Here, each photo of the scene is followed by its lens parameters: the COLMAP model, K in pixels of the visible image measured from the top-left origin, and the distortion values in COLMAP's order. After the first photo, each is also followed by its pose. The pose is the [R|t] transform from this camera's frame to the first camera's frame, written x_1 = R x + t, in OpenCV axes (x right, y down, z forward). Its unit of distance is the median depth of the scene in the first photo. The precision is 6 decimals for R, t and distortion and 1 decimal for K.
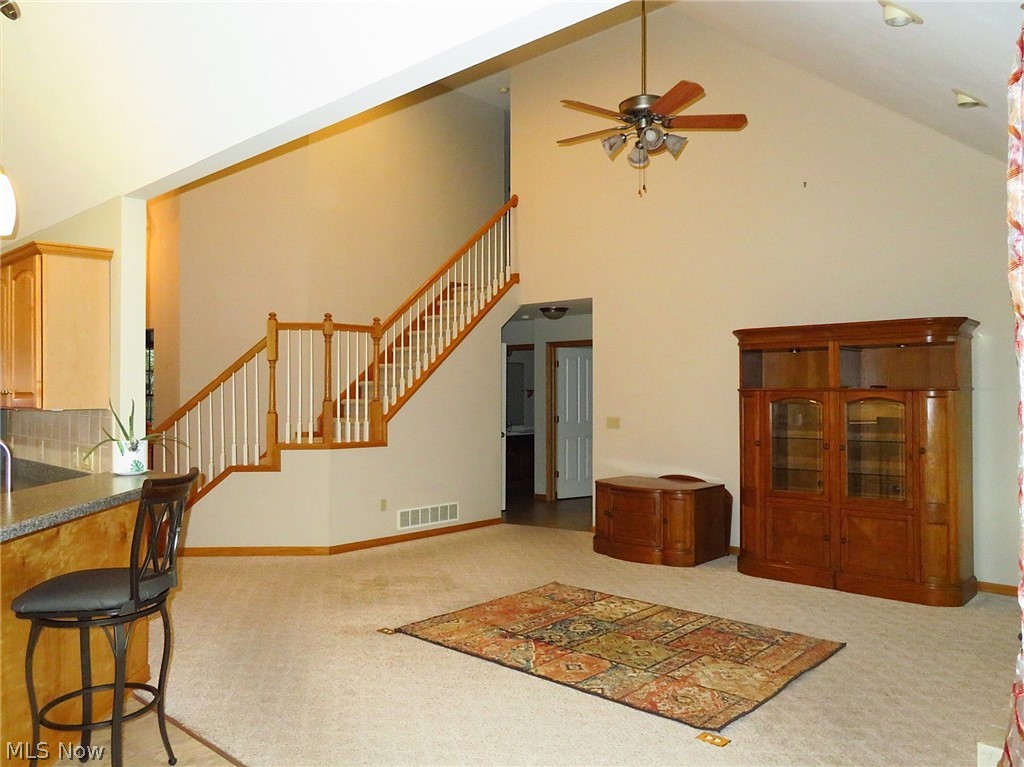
lens RADIAL K [[730.1, 0, 507.0], [0, 730.1, 387.8], [0, 0, 1]] dist [-0.006027, -0.001097]
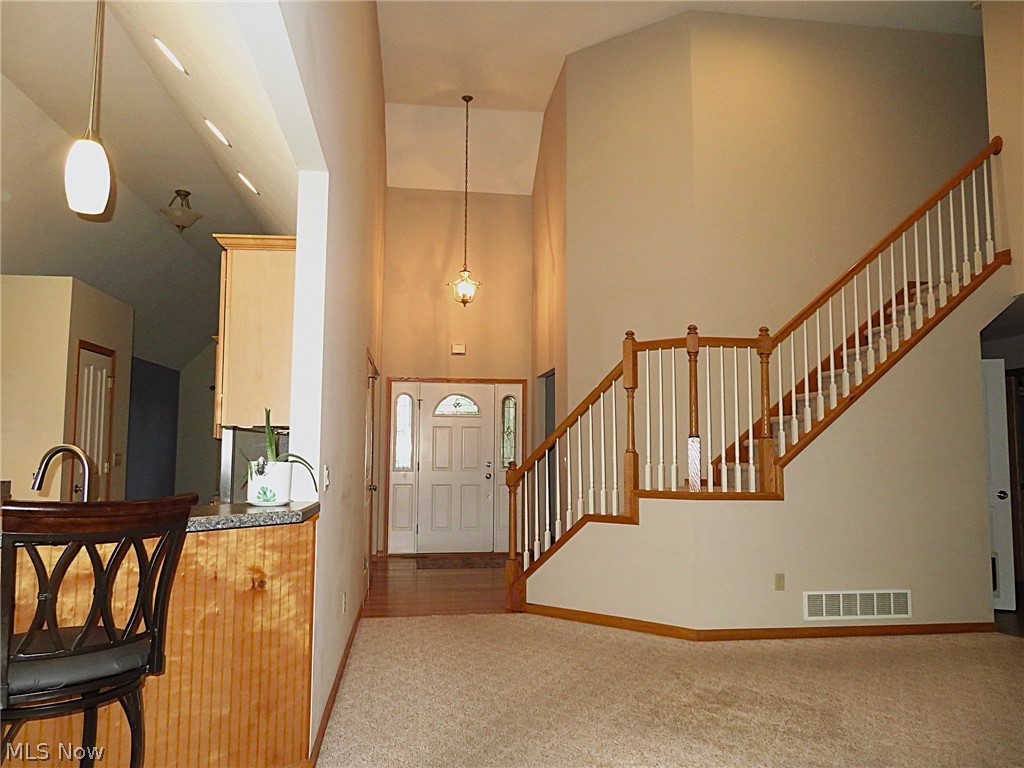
lens RADIAL K [[730.1, 0, 513.8], [0, 730.1, 382.4], [0, 0, 1]] dist [-0.006027, -0.001097]
pose [[0.778640, -0.053016, -0.625228, 0.092351], [-0.000269, 0.996396, -0.084824, 0.025638], [0.627471, 0.066216, 0.775819, 0.270373]]
